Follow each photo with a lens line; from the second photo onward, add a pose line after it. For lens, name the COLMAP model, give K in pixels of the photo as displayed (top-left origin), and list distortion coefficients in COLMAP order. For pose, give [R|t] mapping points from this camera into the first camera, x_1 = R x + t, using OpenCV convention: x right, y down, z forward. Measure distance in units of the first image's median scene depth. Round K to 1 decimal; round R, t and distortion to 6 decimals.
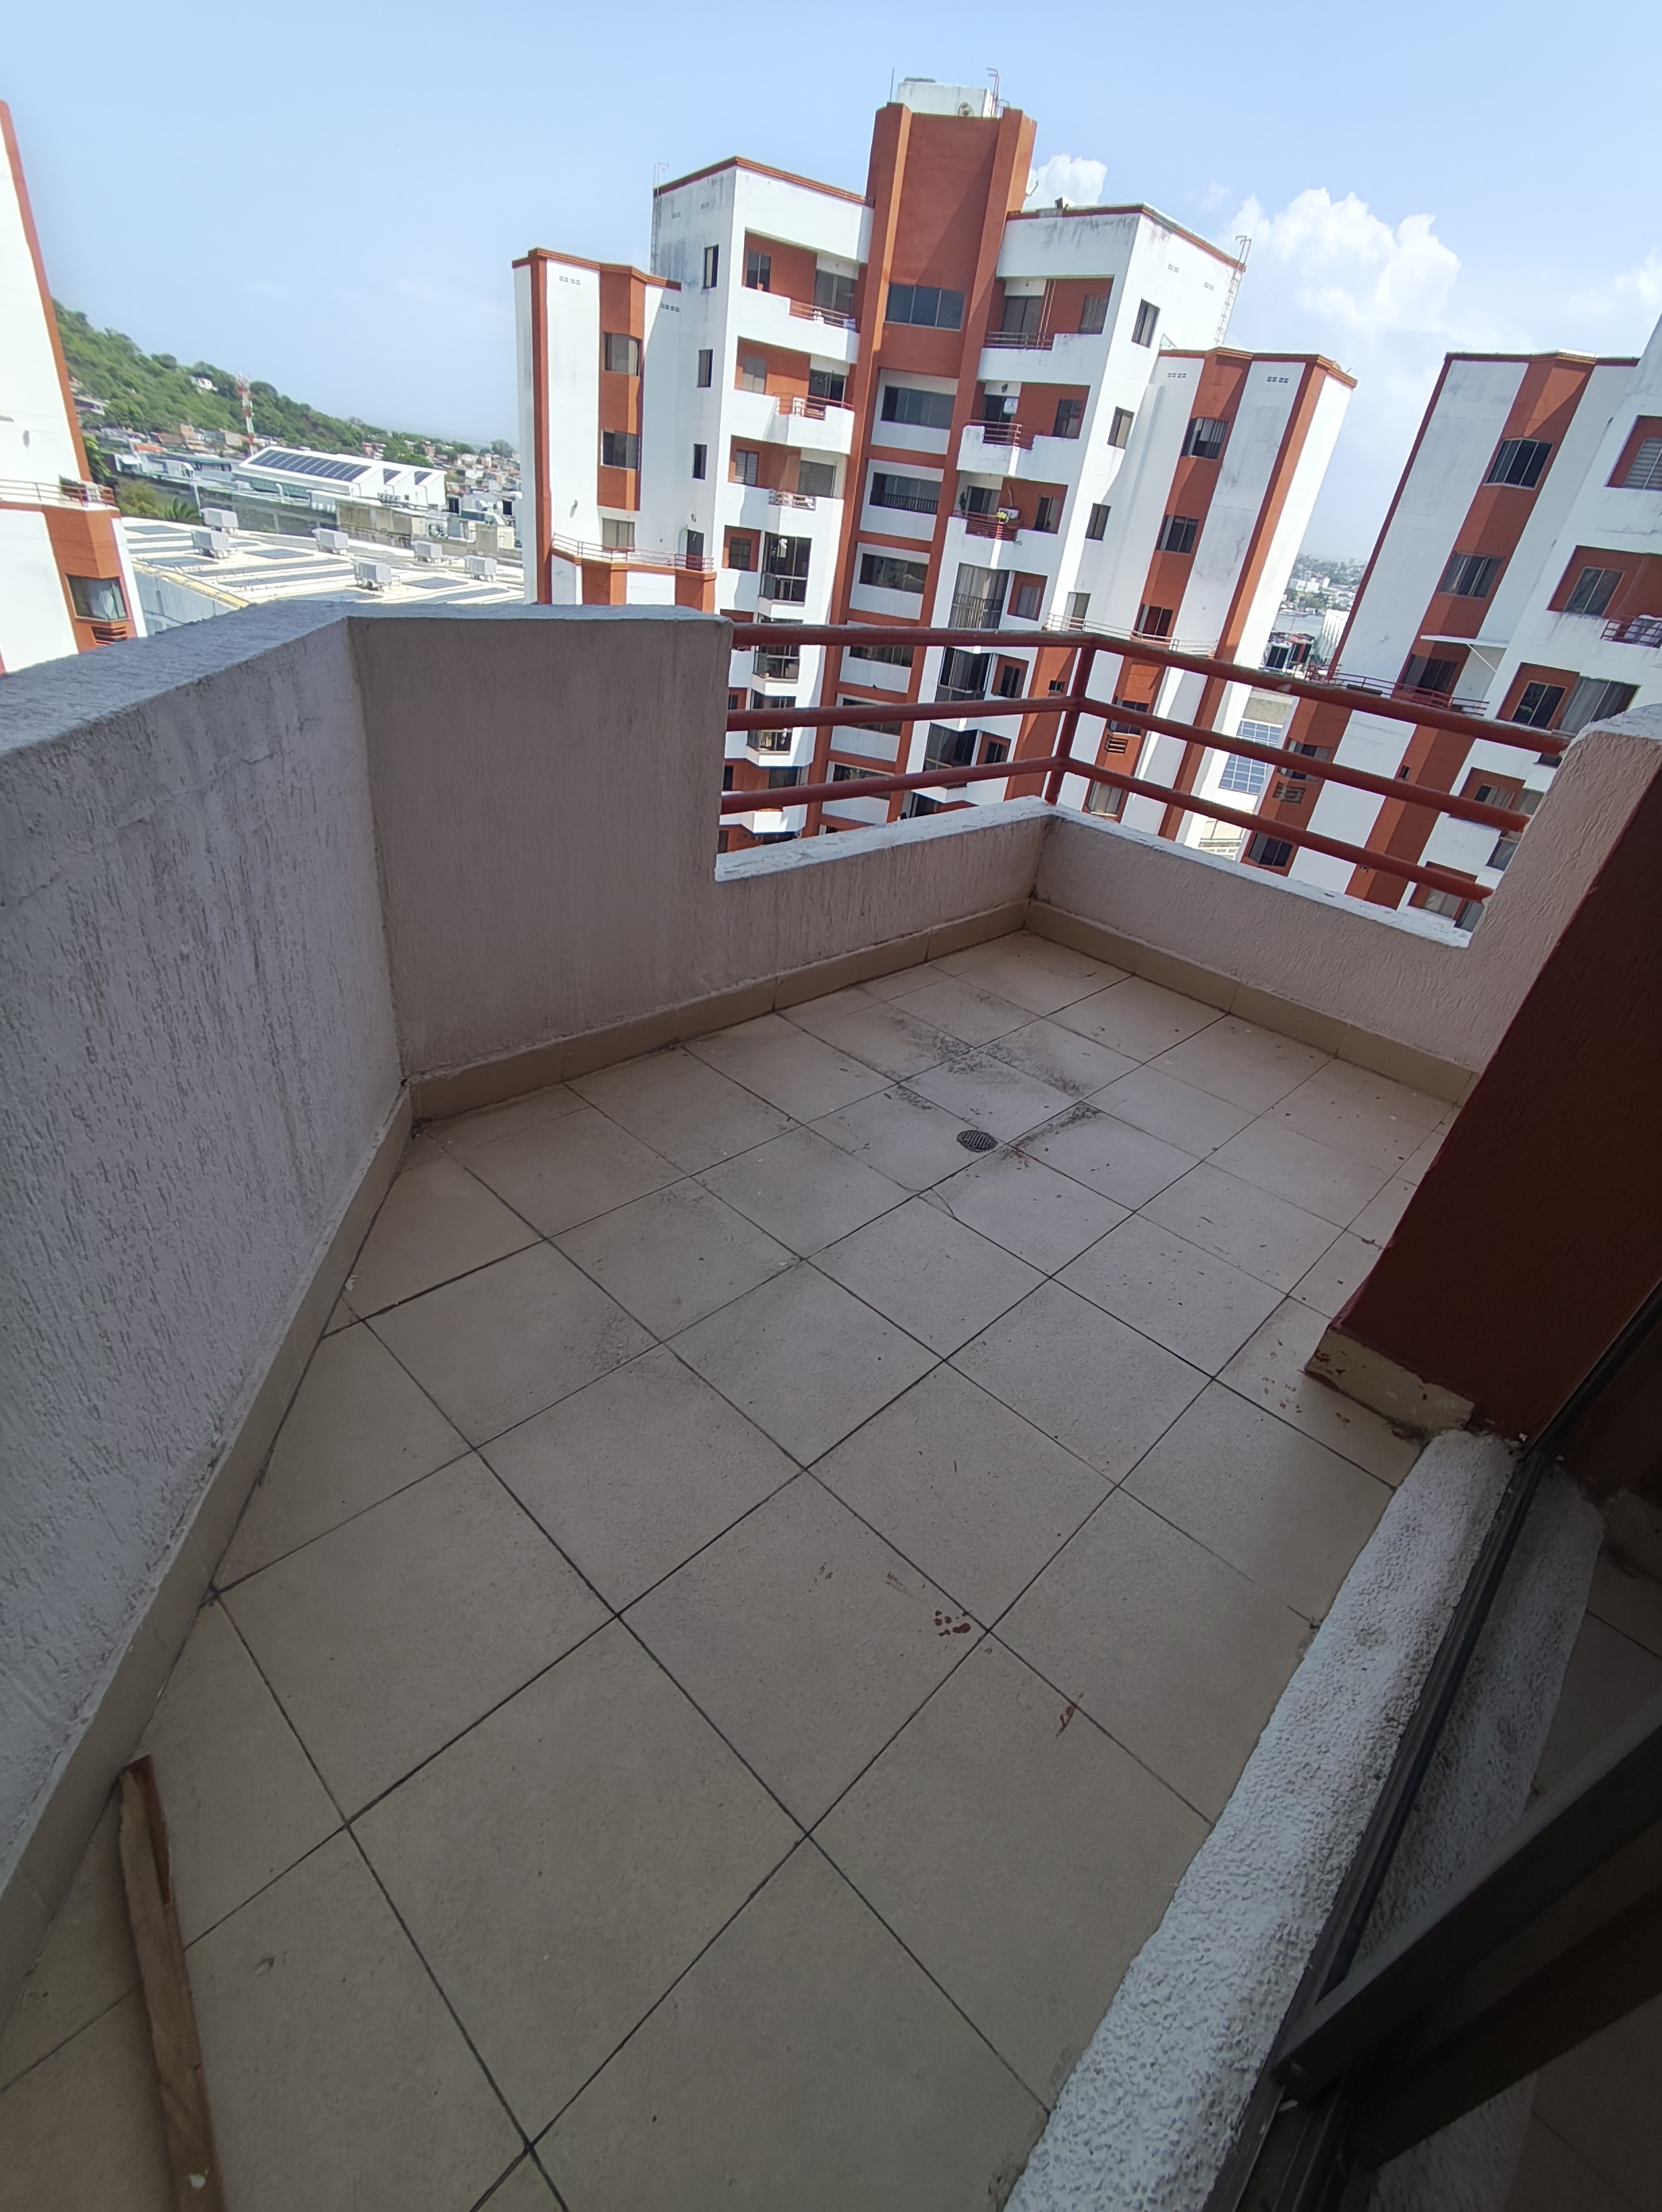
lens RADIAL K [[993.6, 0, 816.8], [0, 993.6, 1107.0], [0, 0, 1]] dist [0.004356, -0.002095]
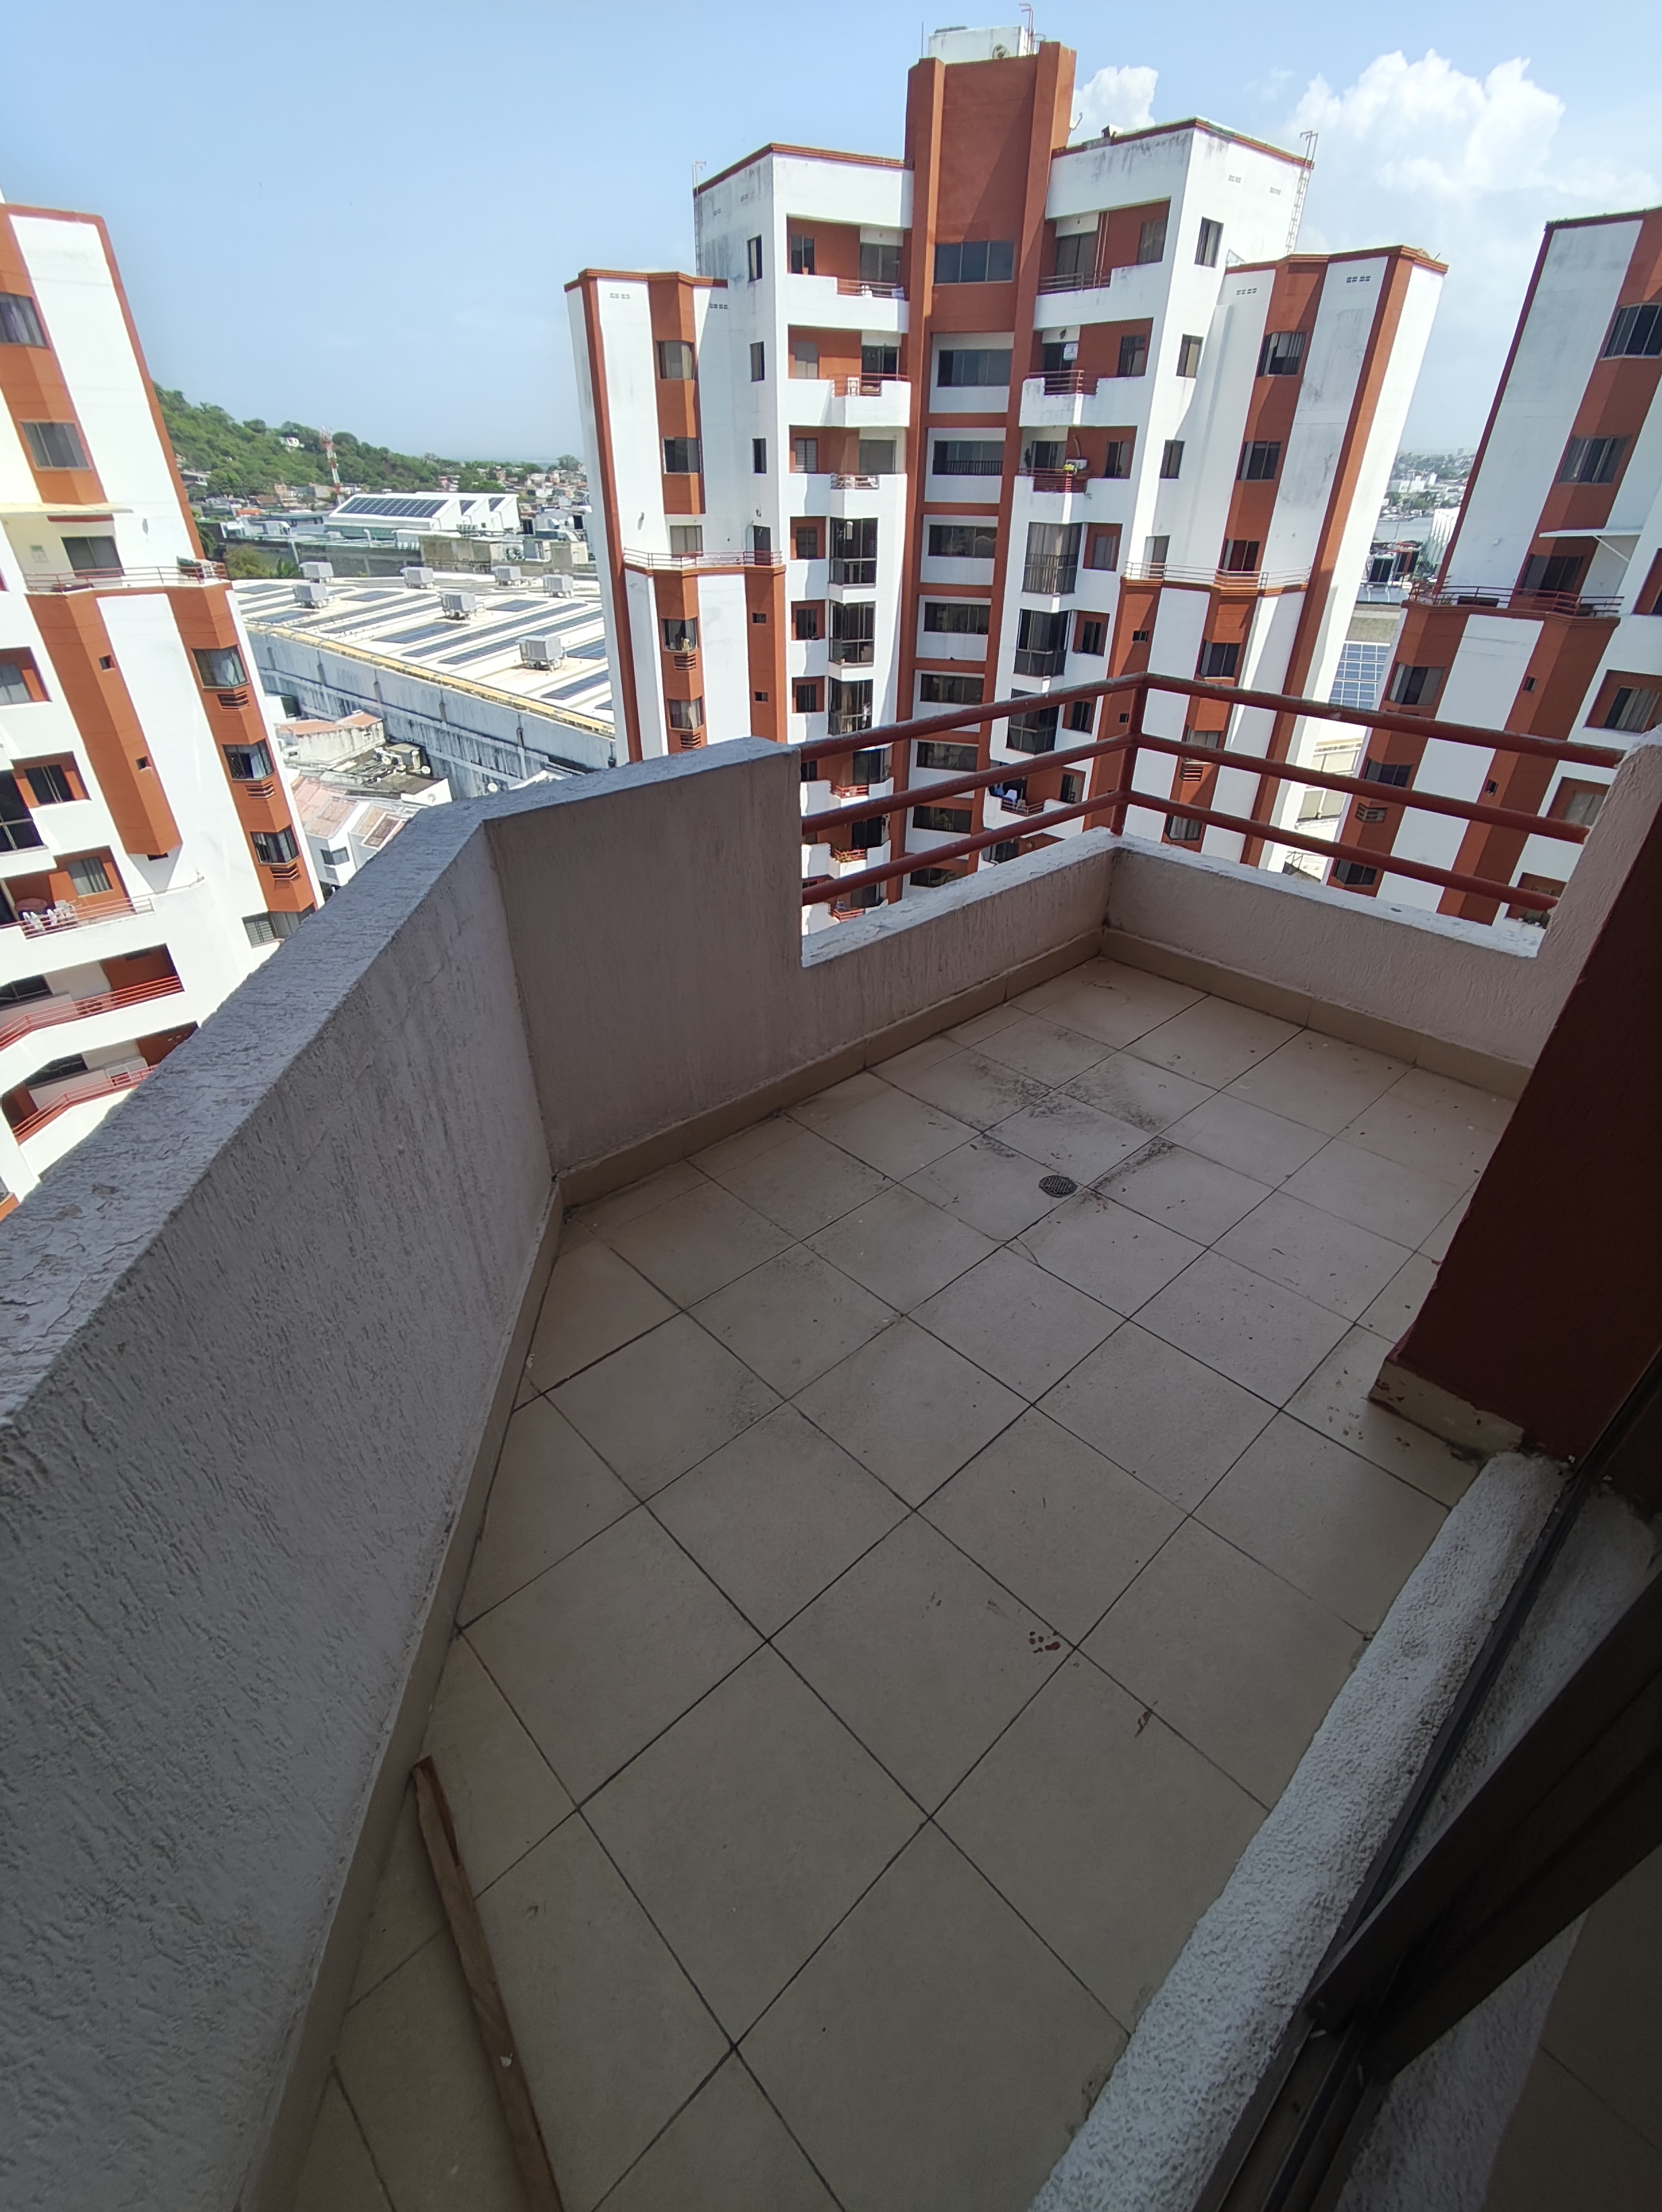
lens RADIAL K [[993.6, 0, 813.4], [0, 993.6, 1104.0], [0, 0, 1]] dist [0.004356, -0.002095]
pose [[0.990176, -0.077549, -0.116351, 0.026278], [0.079866, 0.996687, 0.015380, -0.085792], [0.114773, -0.024521, 0.993089, -0.105080]]
